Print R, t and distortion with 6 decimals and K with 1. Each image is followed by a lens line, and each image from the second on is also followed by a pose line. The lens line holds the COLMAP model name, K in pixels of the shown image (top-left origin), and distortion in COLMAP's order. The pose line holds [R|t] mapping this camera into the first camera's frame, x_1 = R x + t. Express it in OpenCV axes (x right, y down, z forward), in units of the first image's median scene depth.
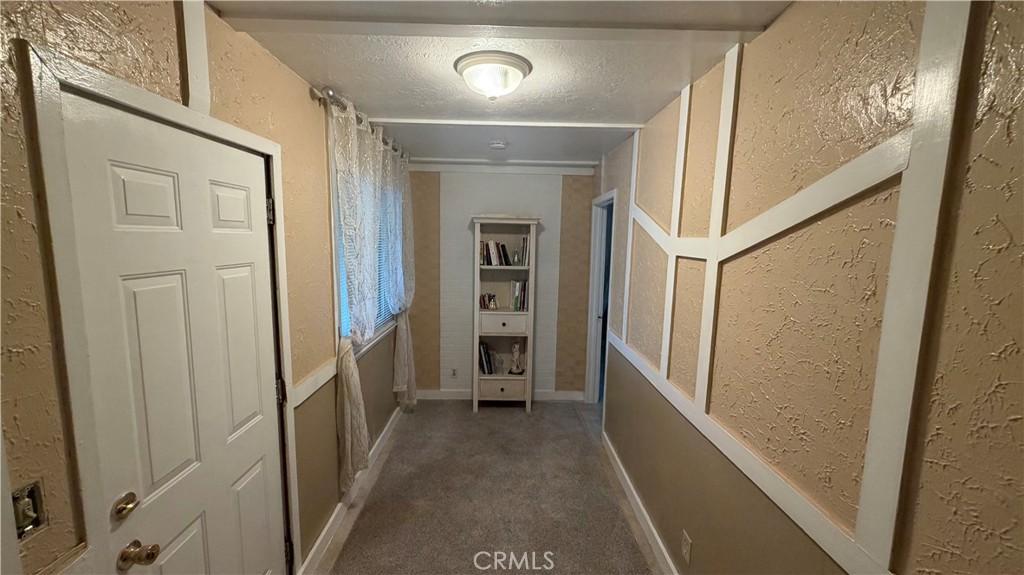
lens RADIAL K [[408.4, 0, 512.3], [0, 408.4, 289.0], [0, 0, 1]] dist [-0.001076, 0.000018]
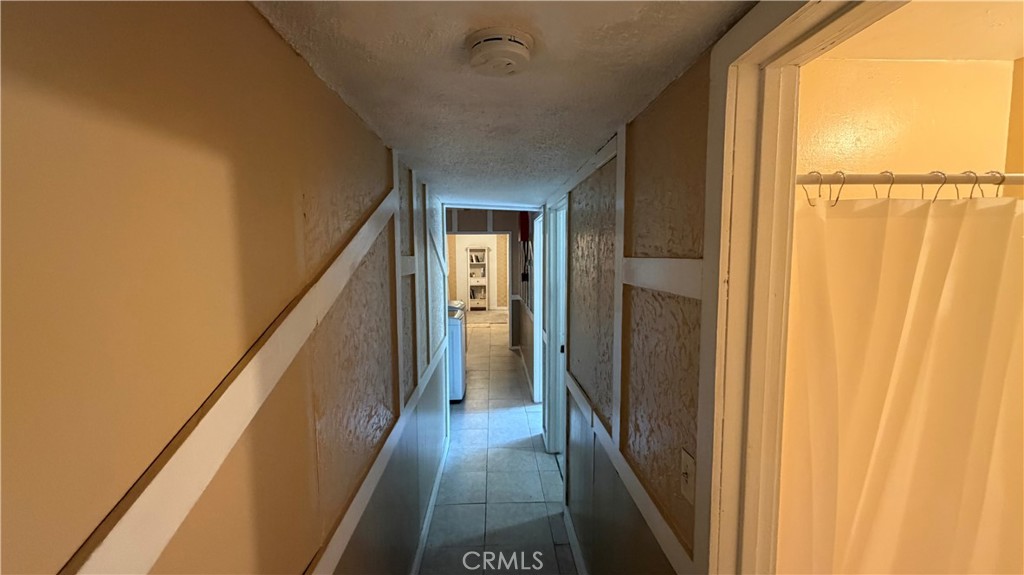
lens RADIAL K [[408.4, 0, 513.1], [0, 408.4, 285.8], [0, 0, 1]] dist [-0.001076, 0.000018]
pose [[0.998745, -0.026513, 0.042496, 0.131263], [0.028136, 0.998879, -0.038070, 0.282625], [-0.041439, 0.039218, 0.998371, -2.415746]]
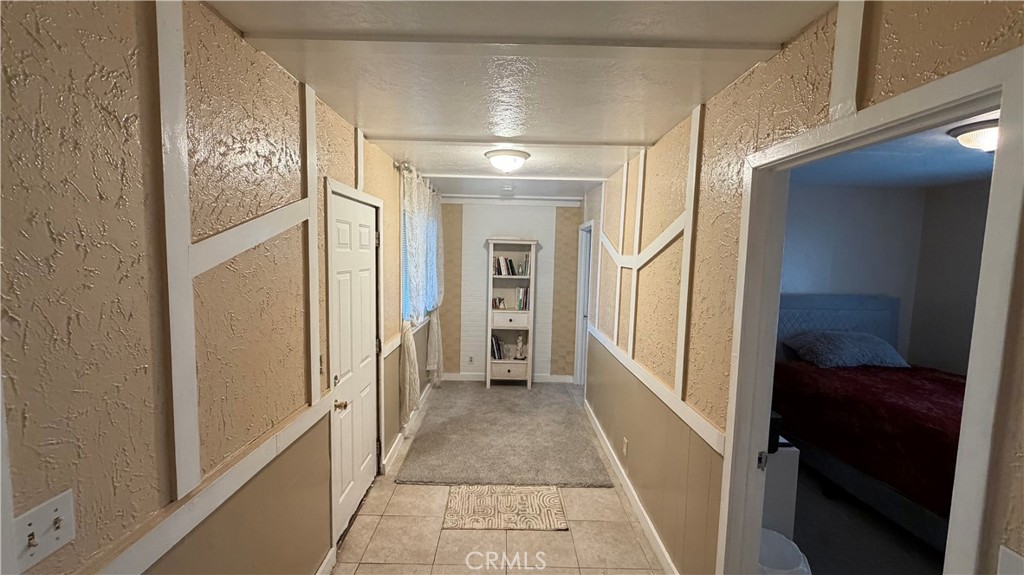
lens RADIAL K [[408.4, 0, 511.4], [0, 408.4, 290.8], [0, 0, 1]] dist [-0.001076, 0.000018]
pose [[0.999908, 0.006126, -0.012074, -0.003653], [-0.006532, 0.999405, -0.033858, 0.042226], [0.011860, 0.033934, 0.999354, -0.362409]]
